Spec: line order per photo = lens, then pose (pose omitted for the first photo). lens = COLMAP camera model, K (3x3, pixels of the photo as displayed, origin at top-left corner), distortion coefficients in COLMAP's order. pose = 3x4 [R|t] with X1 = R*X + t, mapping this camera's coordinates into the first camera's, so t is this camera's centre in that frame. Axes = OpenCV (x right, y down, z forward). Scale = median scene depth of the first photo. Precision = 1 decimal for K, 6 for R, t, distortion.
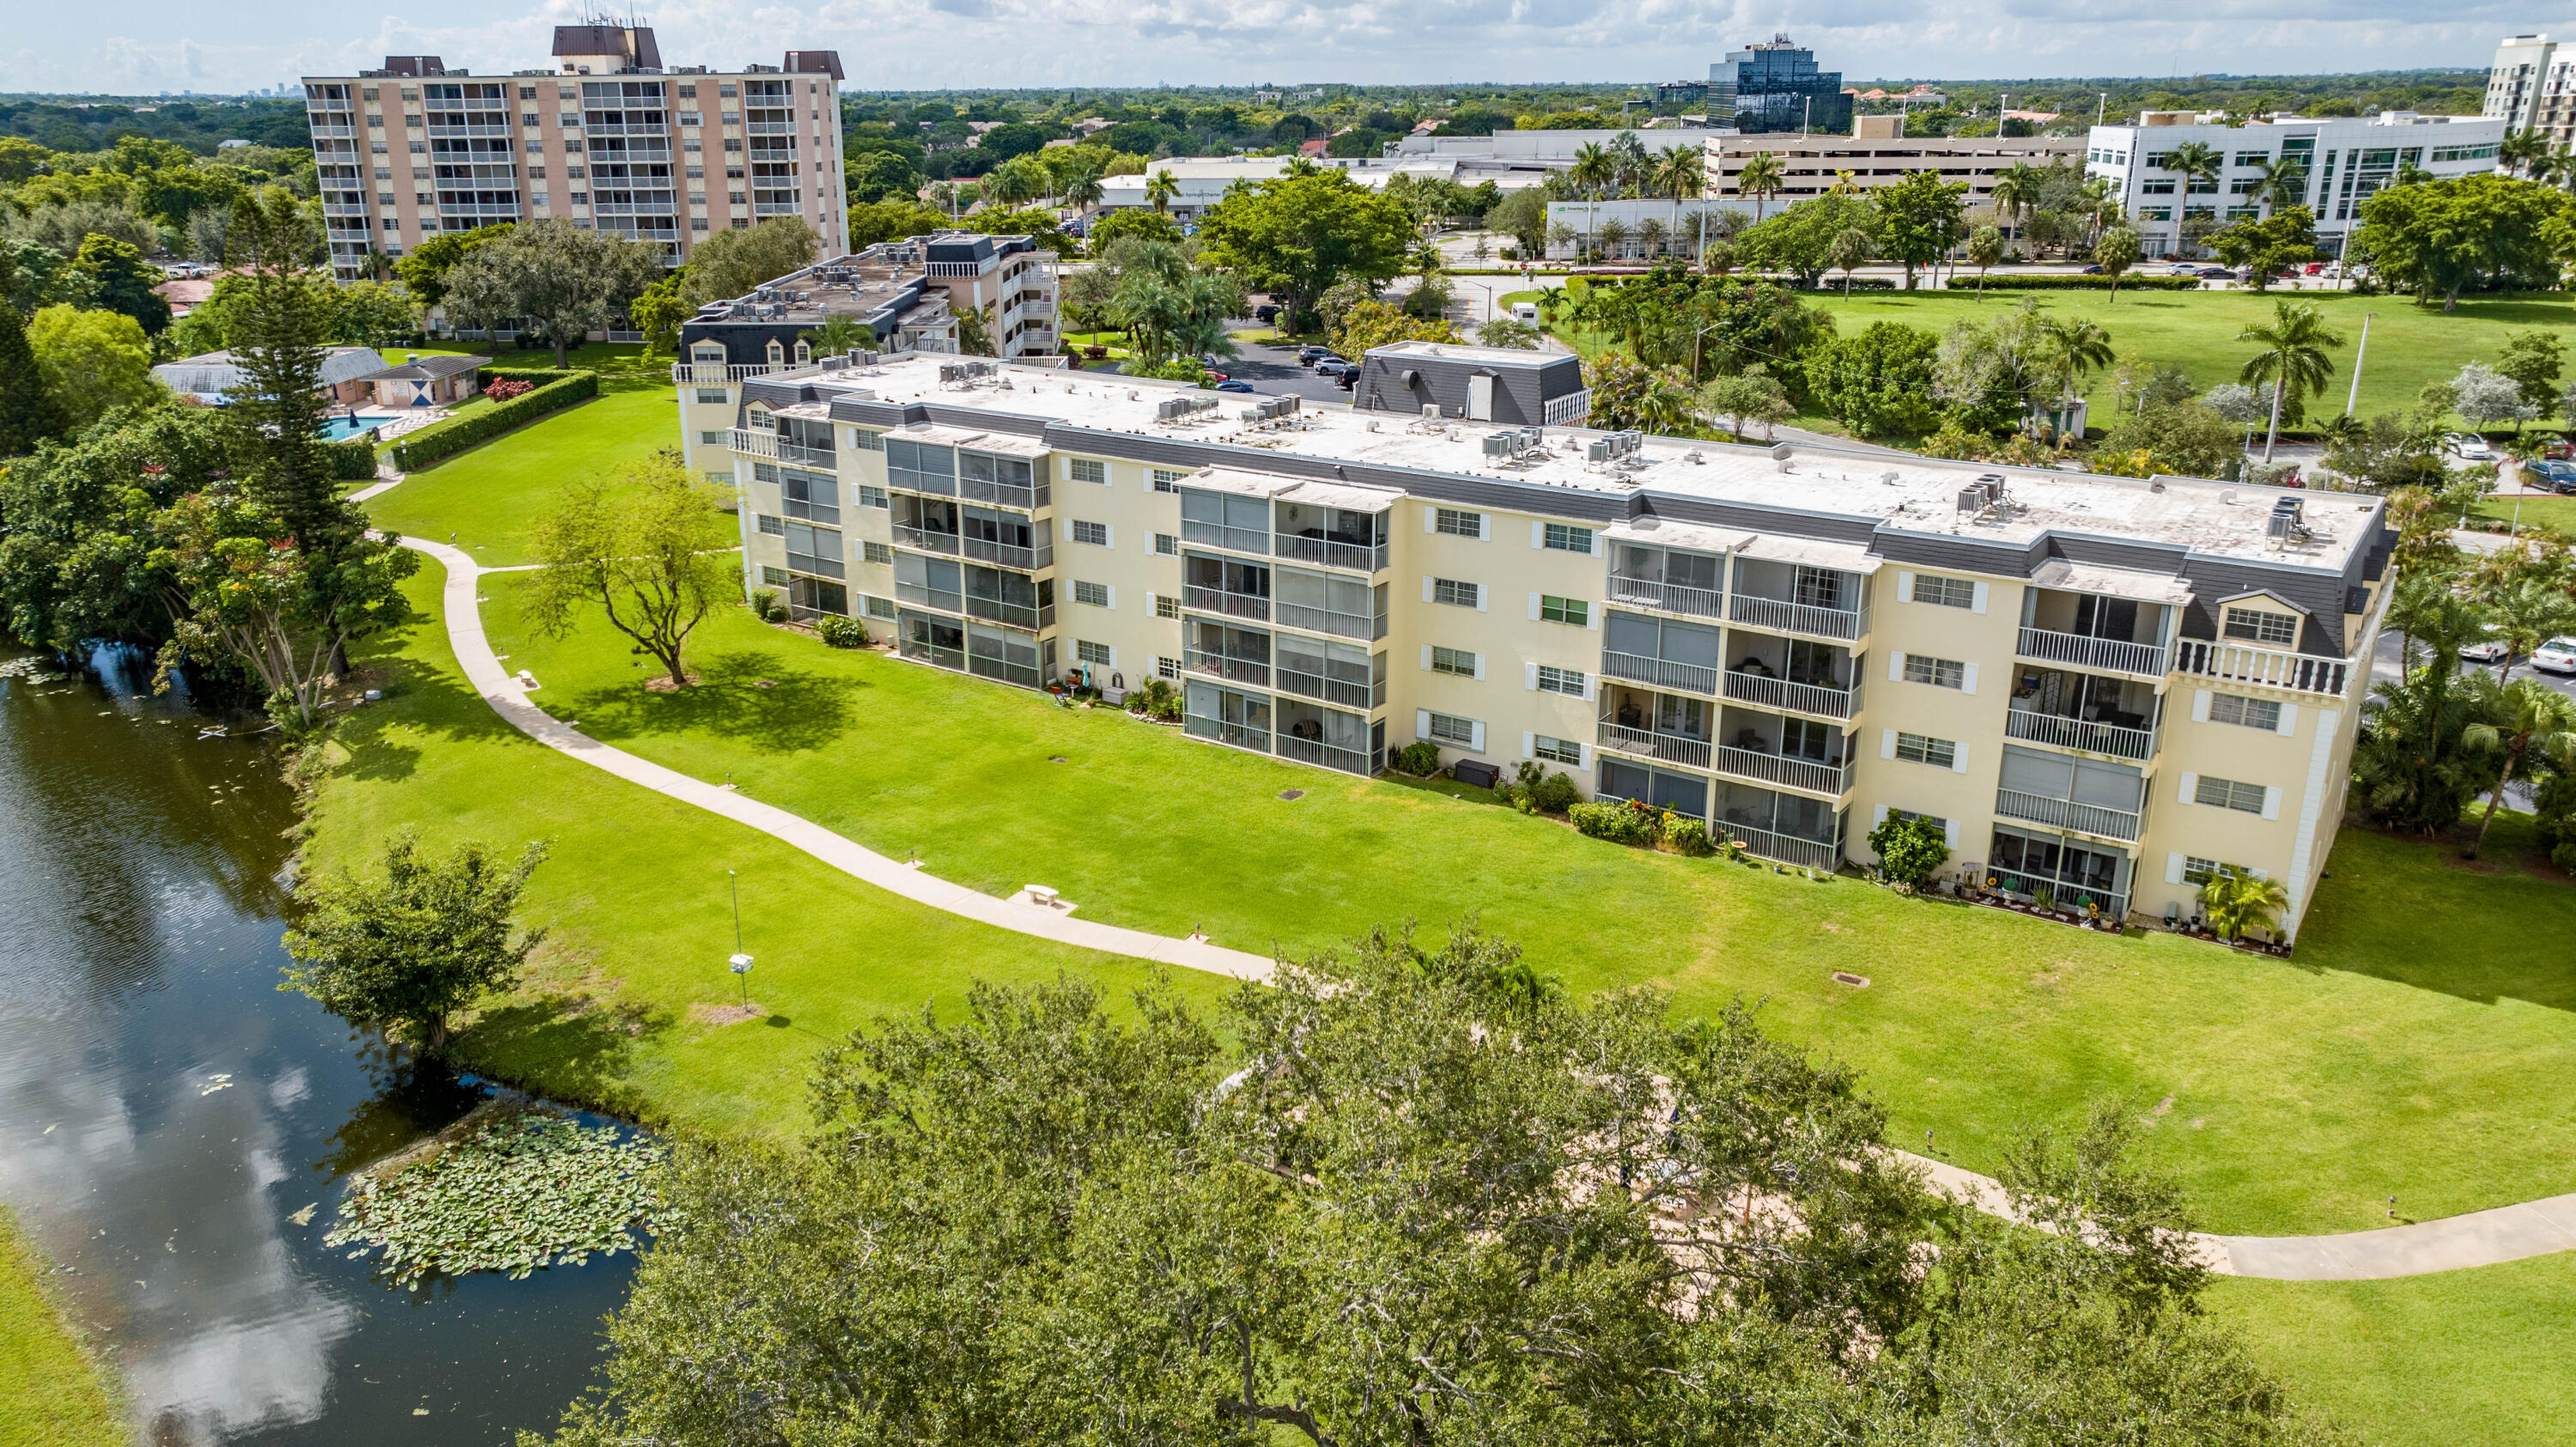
lens RADIAL K [[1841.5, 0, 1224.8], [0, 1841.5, 710.4], [0, 0, 1]] dist [-0.024212, 0.050696]
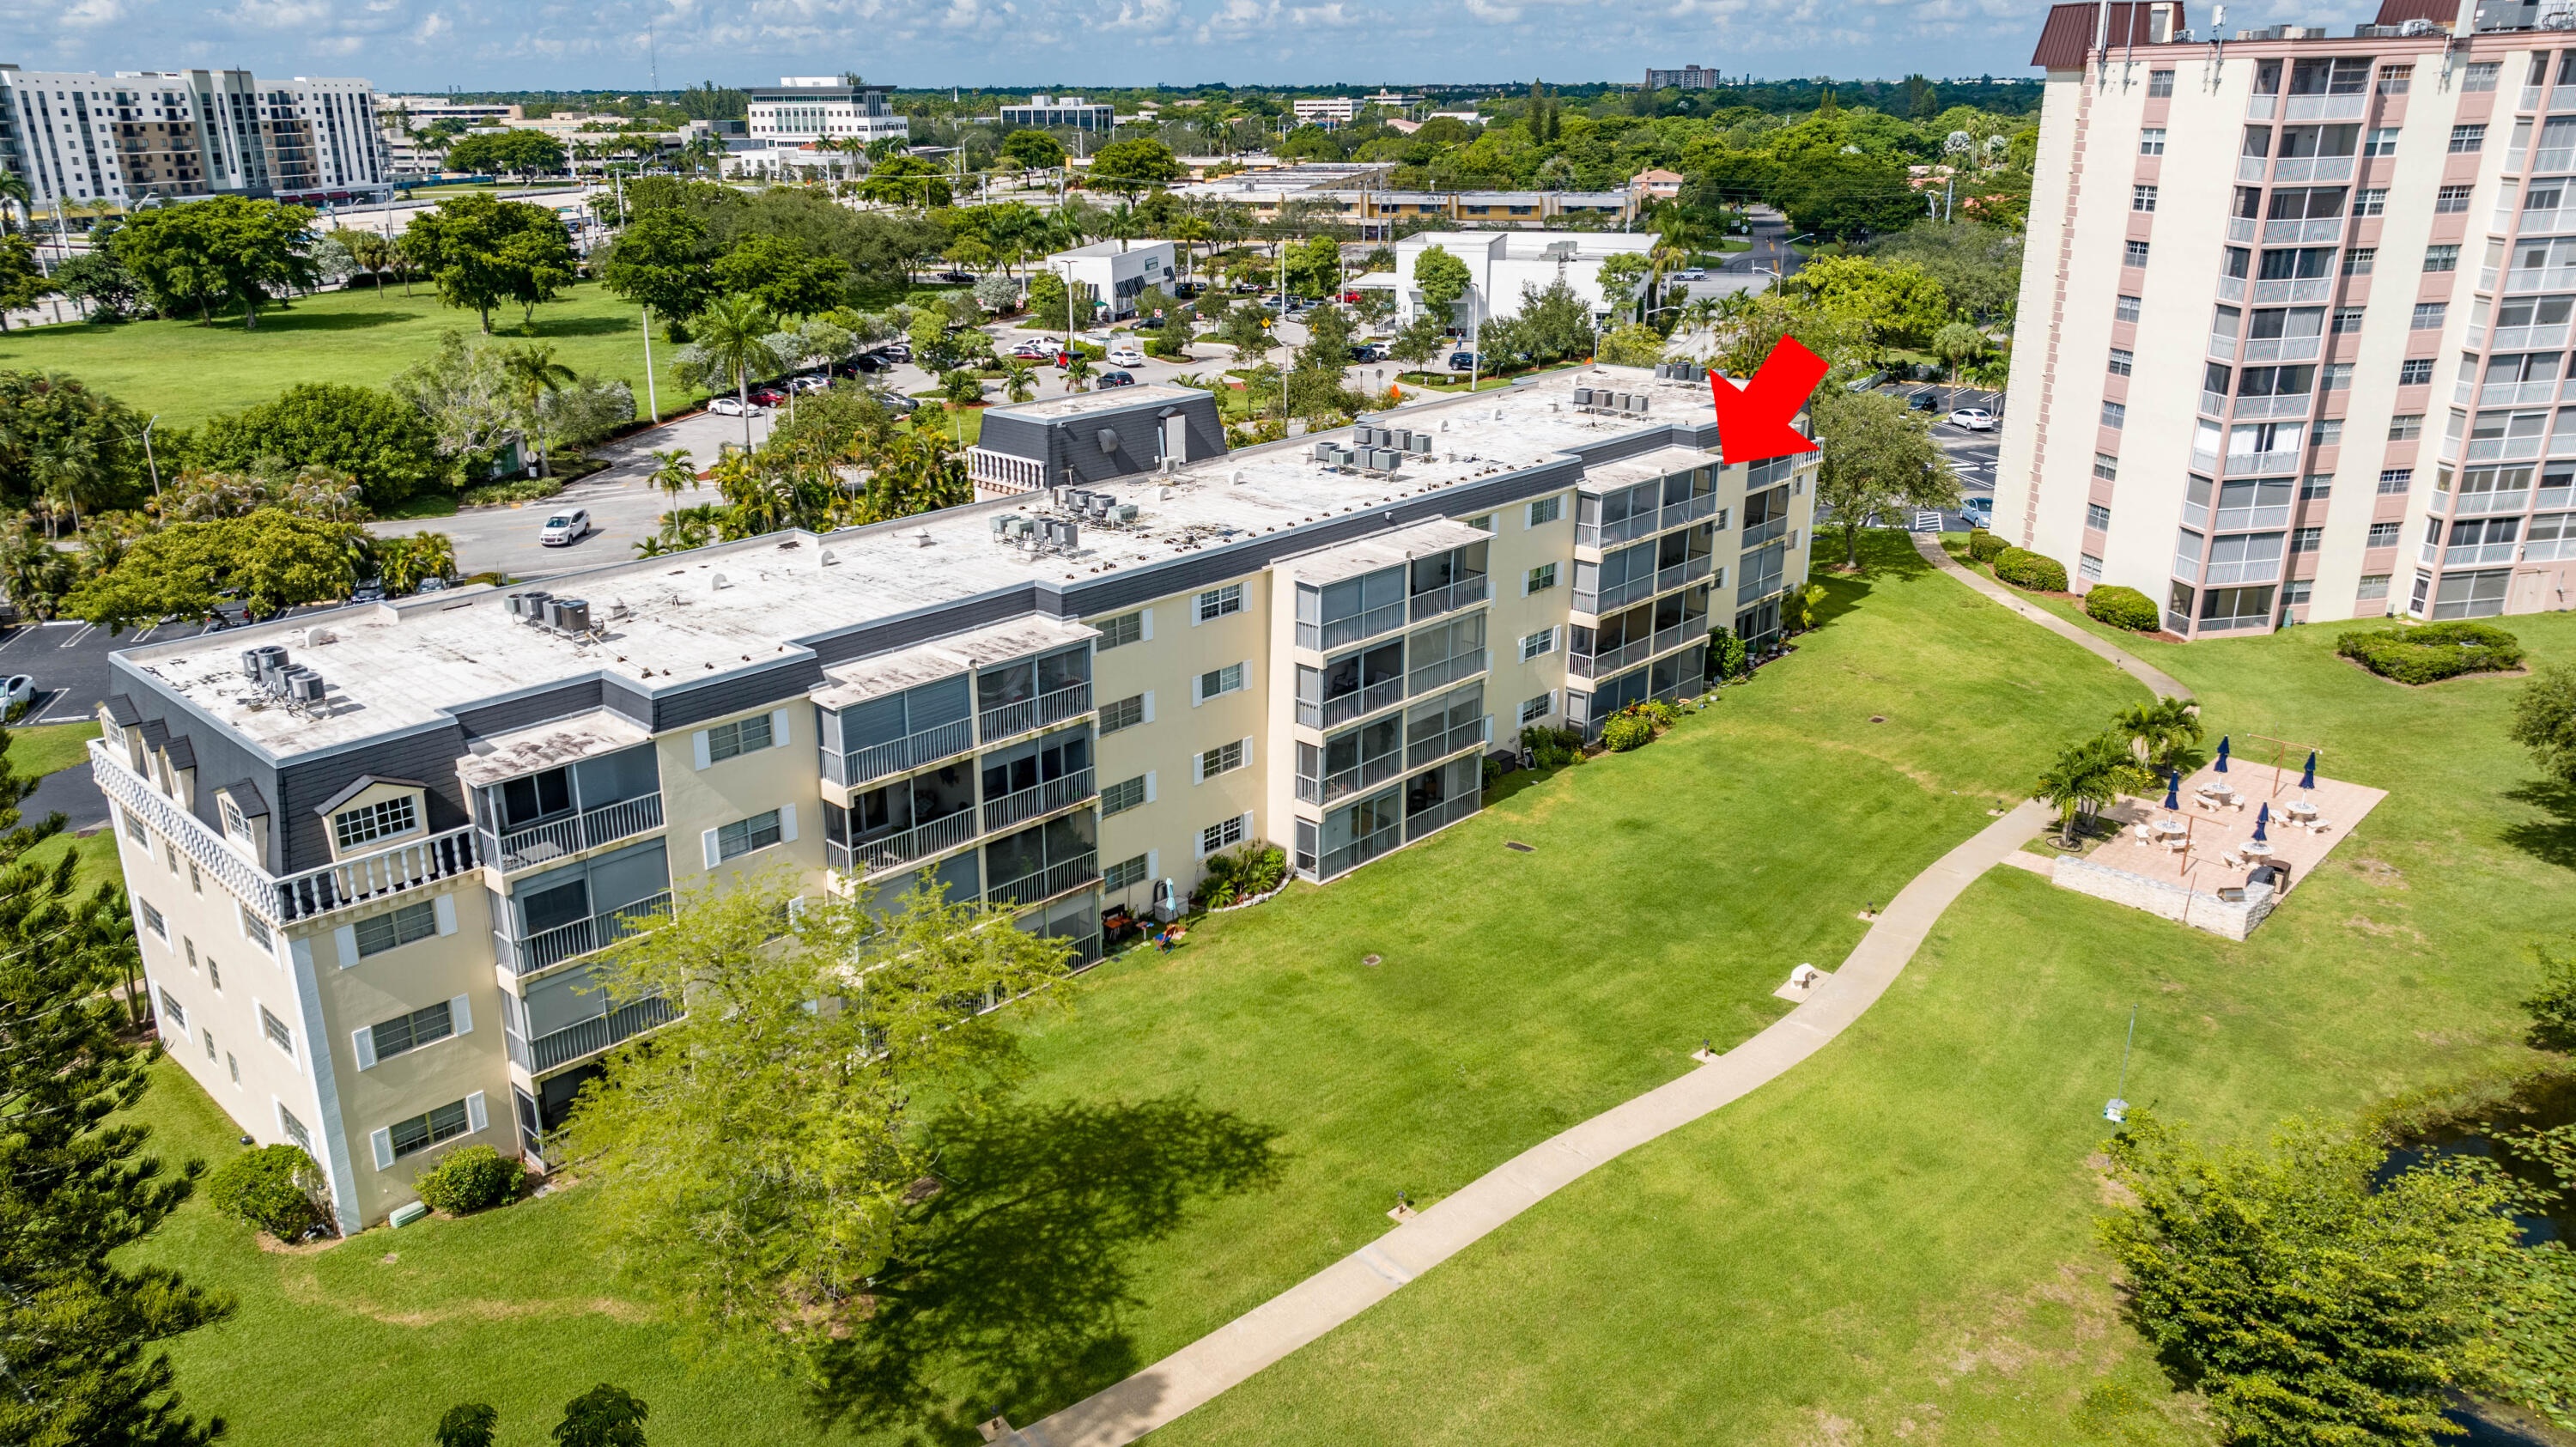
lens RADIAL K [[1841.5, 0, 1224.8], [0, 1841.5, 710.4], [0, 0, 1]] dist [-0.024212, 0.050696]
pose [[0.144988, -0.311582, 0.939093, -0.802818], [0.324280, 0.911663, 0.252415, -0.287992], [-0.934784, 0.267931, 0.233220, 0.855427]]
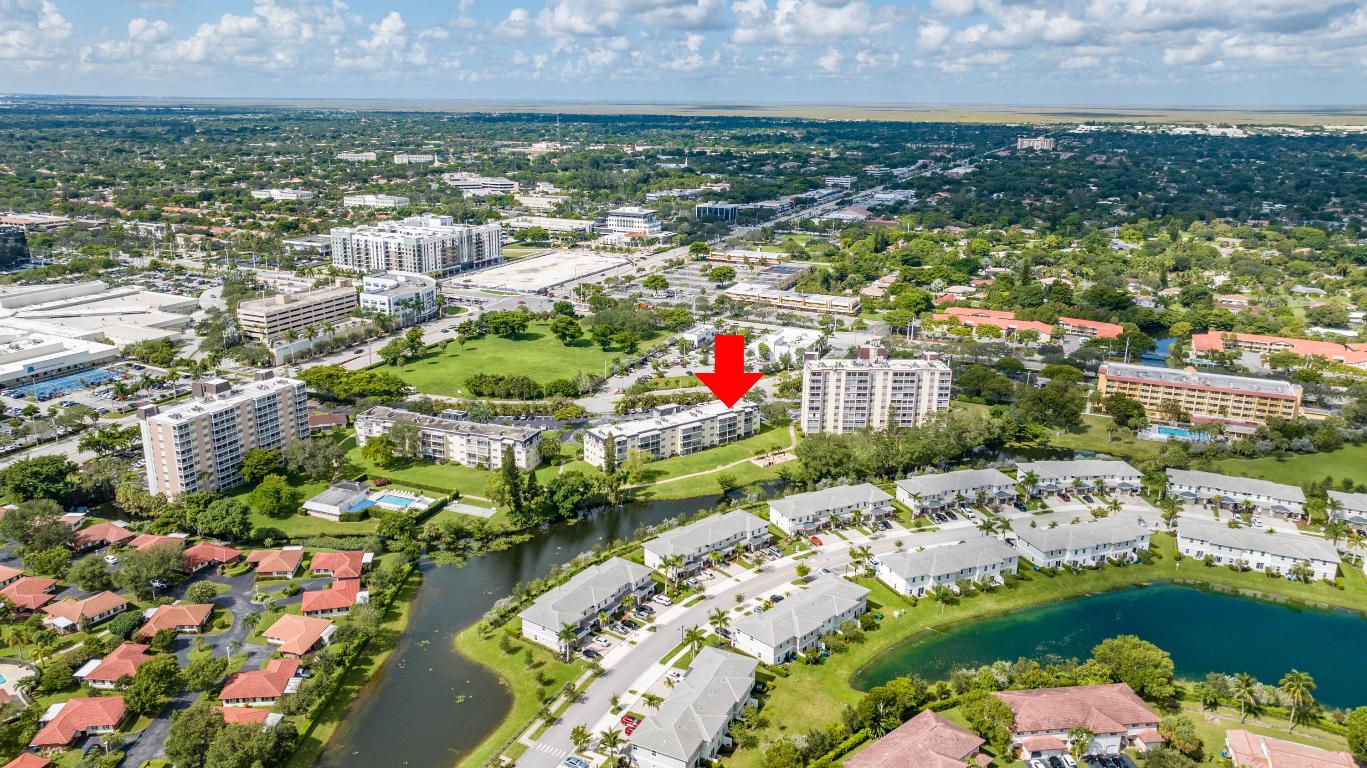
lens RADIAL K [[974.0, 0, 649.8], [0, 974.0, 384.6], [0, 0, 1]] dist [0.035188, 0.000563]
pose [[0.321758, -0.257368, 0.911171, -4.349966], [0.293494, 0.942057, 0.162452, -1.144872], [-0.900185, 0.215153, 0.378650, -0.714249]]
